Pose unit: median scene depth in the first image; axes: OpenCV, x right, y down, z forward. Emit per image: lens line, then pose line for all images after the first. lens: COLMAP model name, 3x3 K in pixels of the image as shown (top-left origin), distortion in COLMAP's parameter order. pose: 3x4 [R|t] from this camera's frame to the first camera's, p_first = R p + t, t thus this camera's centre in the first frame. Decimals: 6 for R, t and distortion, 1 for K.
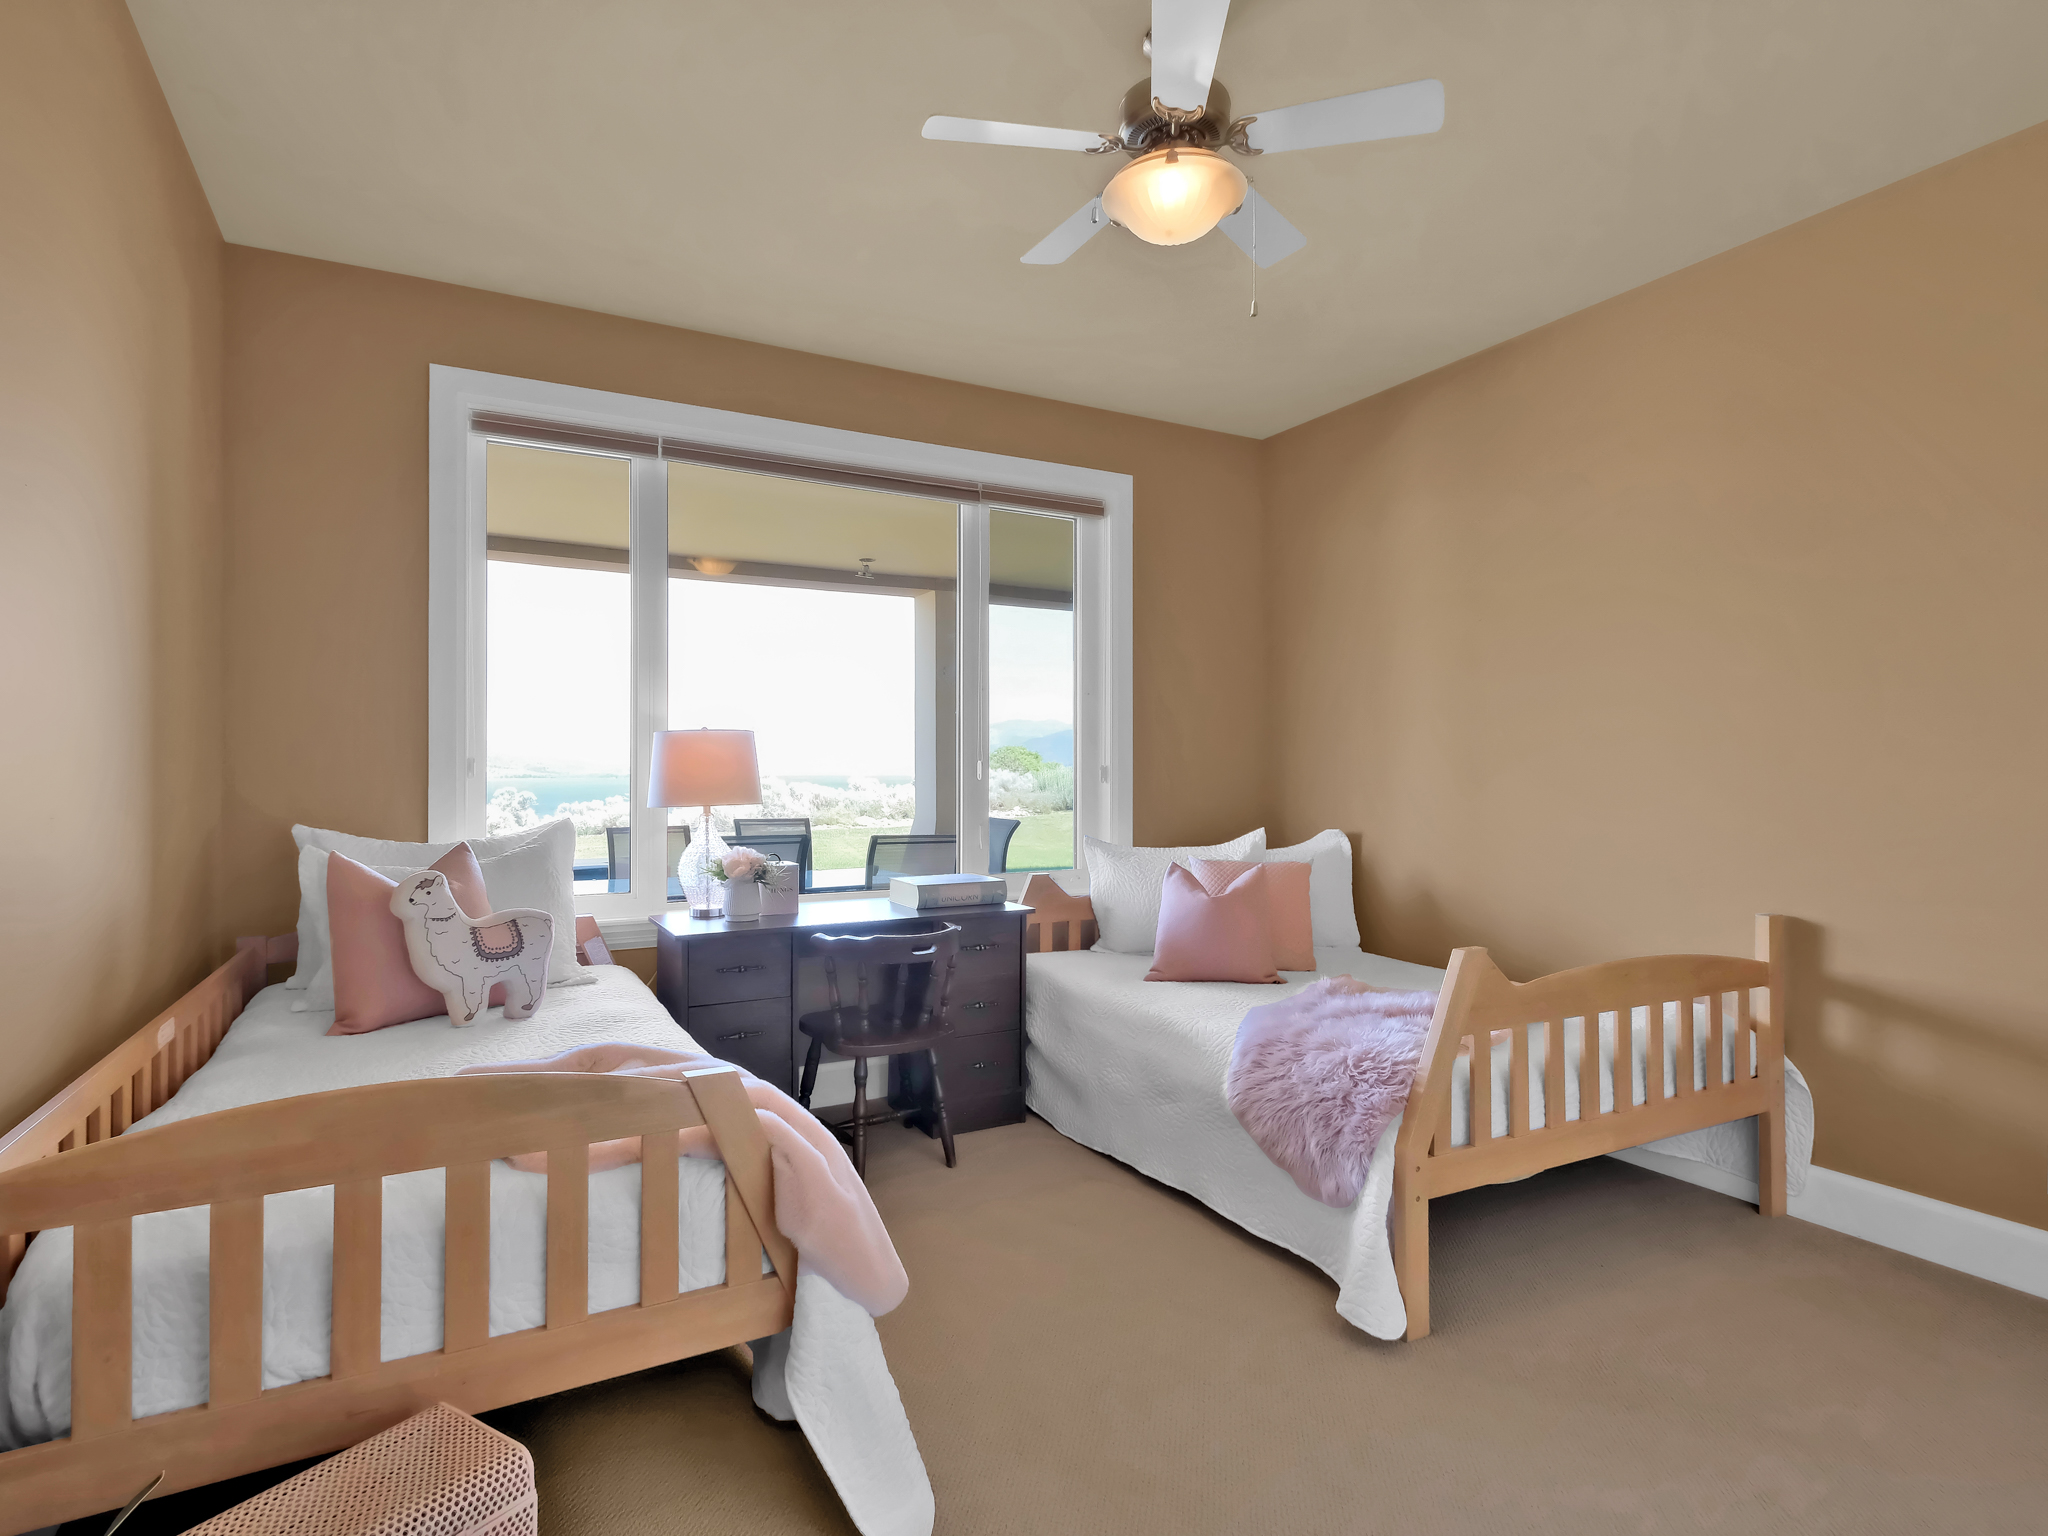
lens RADIAL K [[1061.6, 0, 1013.6], [0, 1061.6, 768.6], [0, 0, 1]] dist [0.001101, -0.000543]
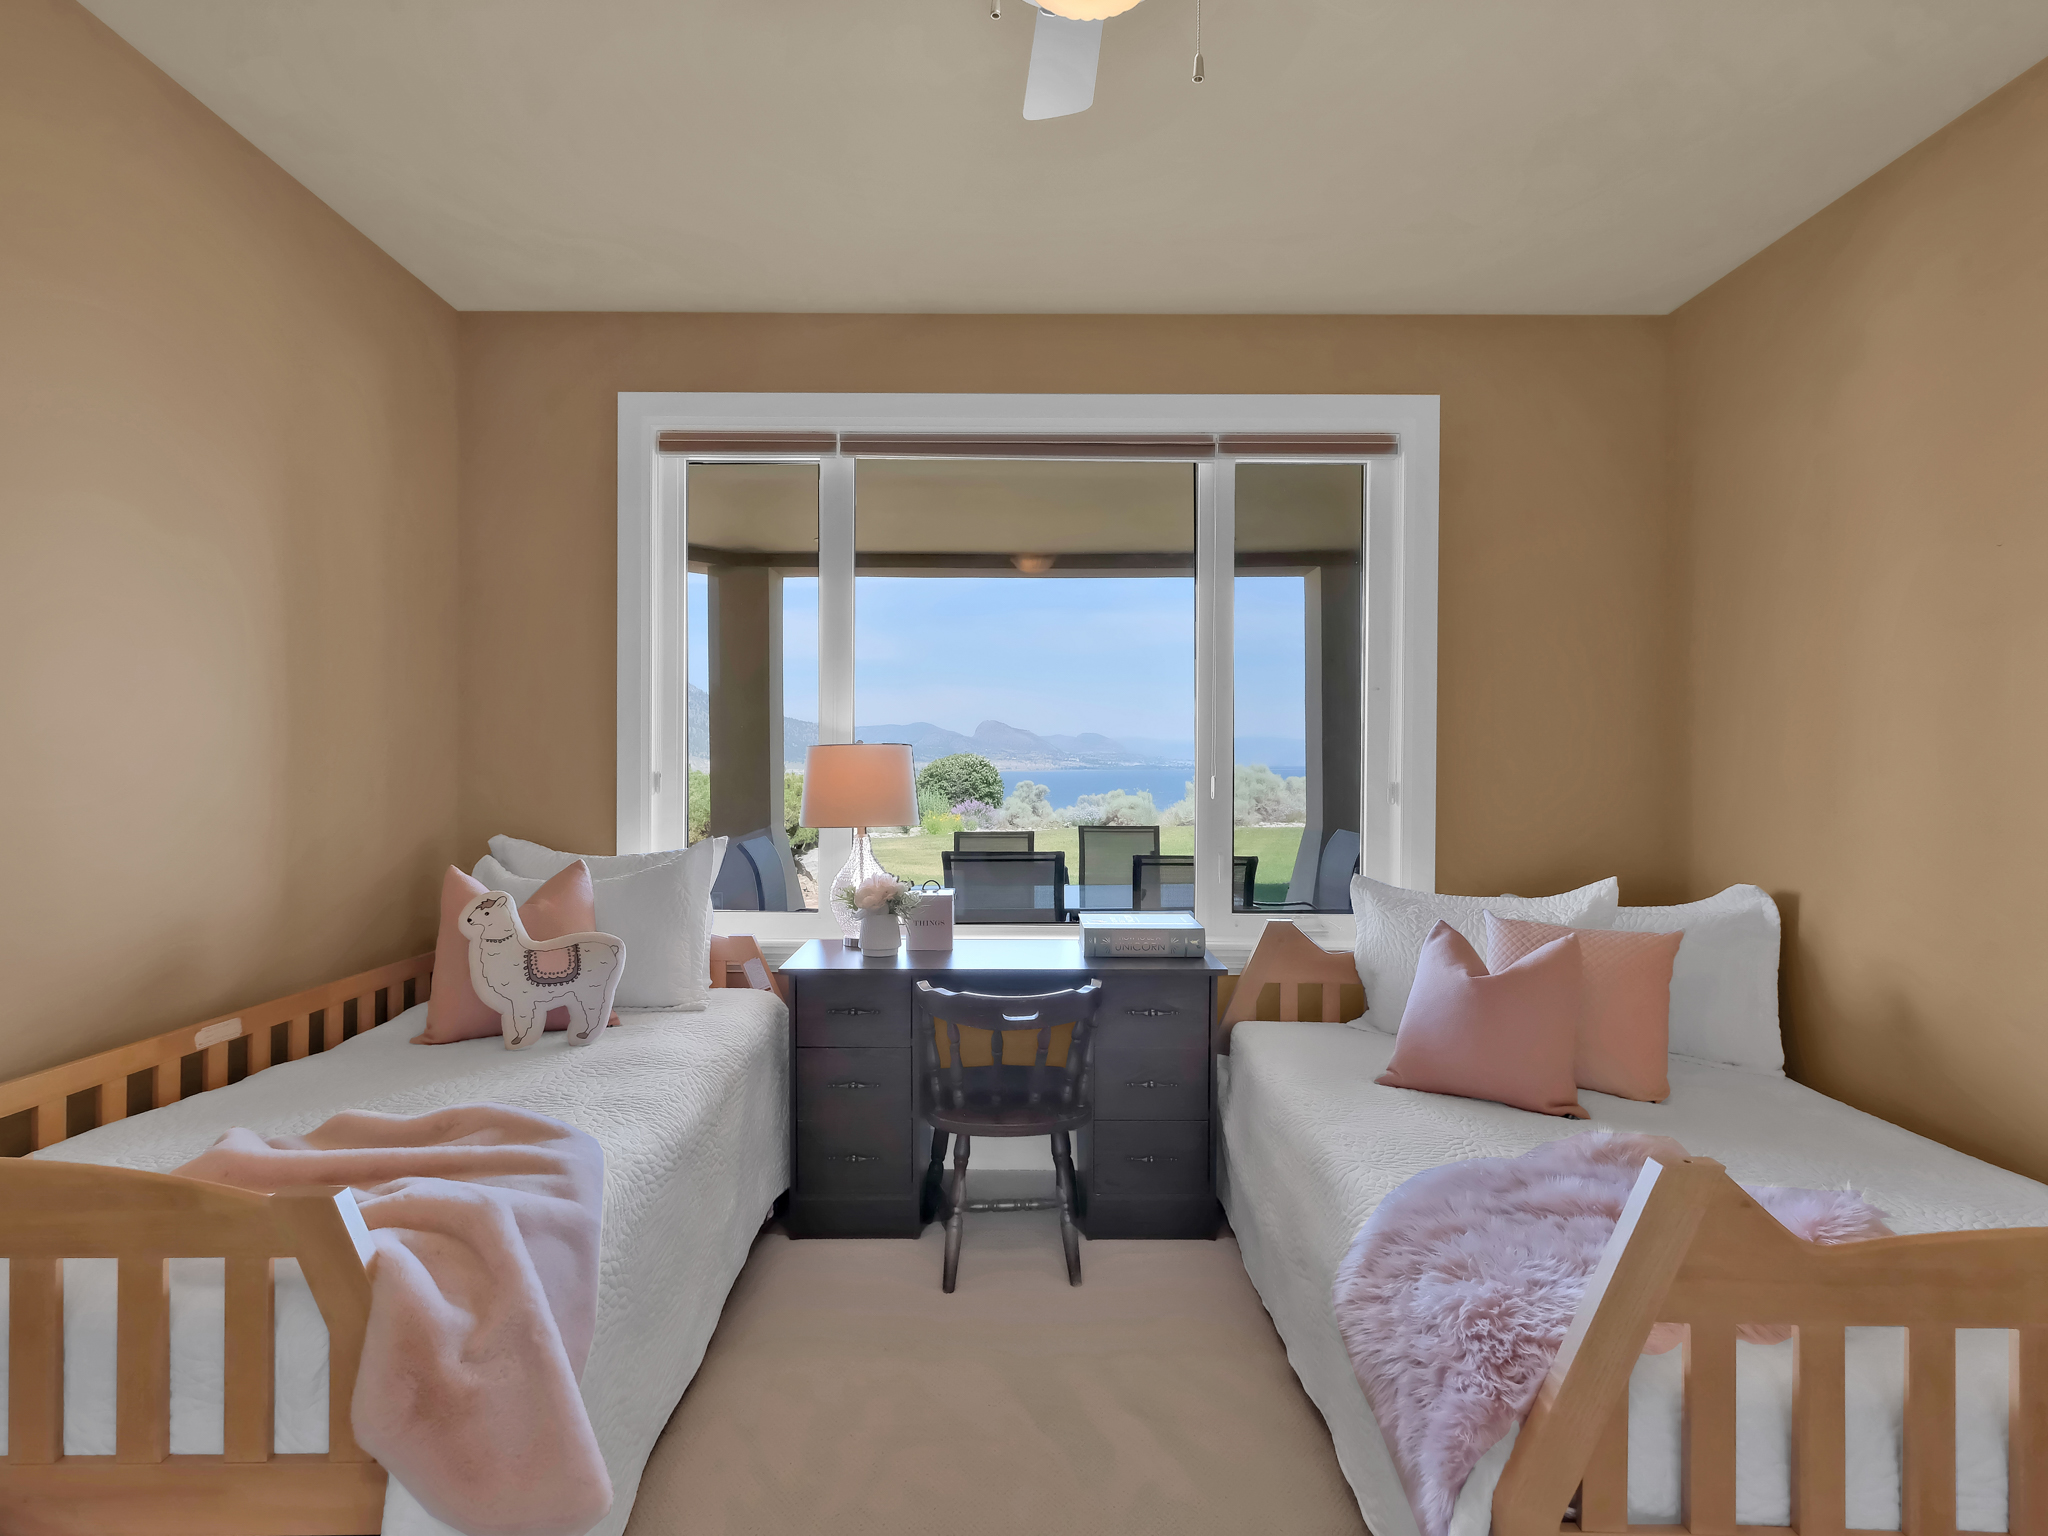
lens RADIAL K [[1061.6, 0, 1013.6], [0, 1061.6, 768.6], [0, 0, 1]] dist [0.001101, -0.000543]
pose [[0.877874, 0.007017, -0.478840, 0.269733], [-0.003755, 0.999963, 0.007770, -0.022236], [0.478877, -0.005023, 0.877868, 0.255685]]
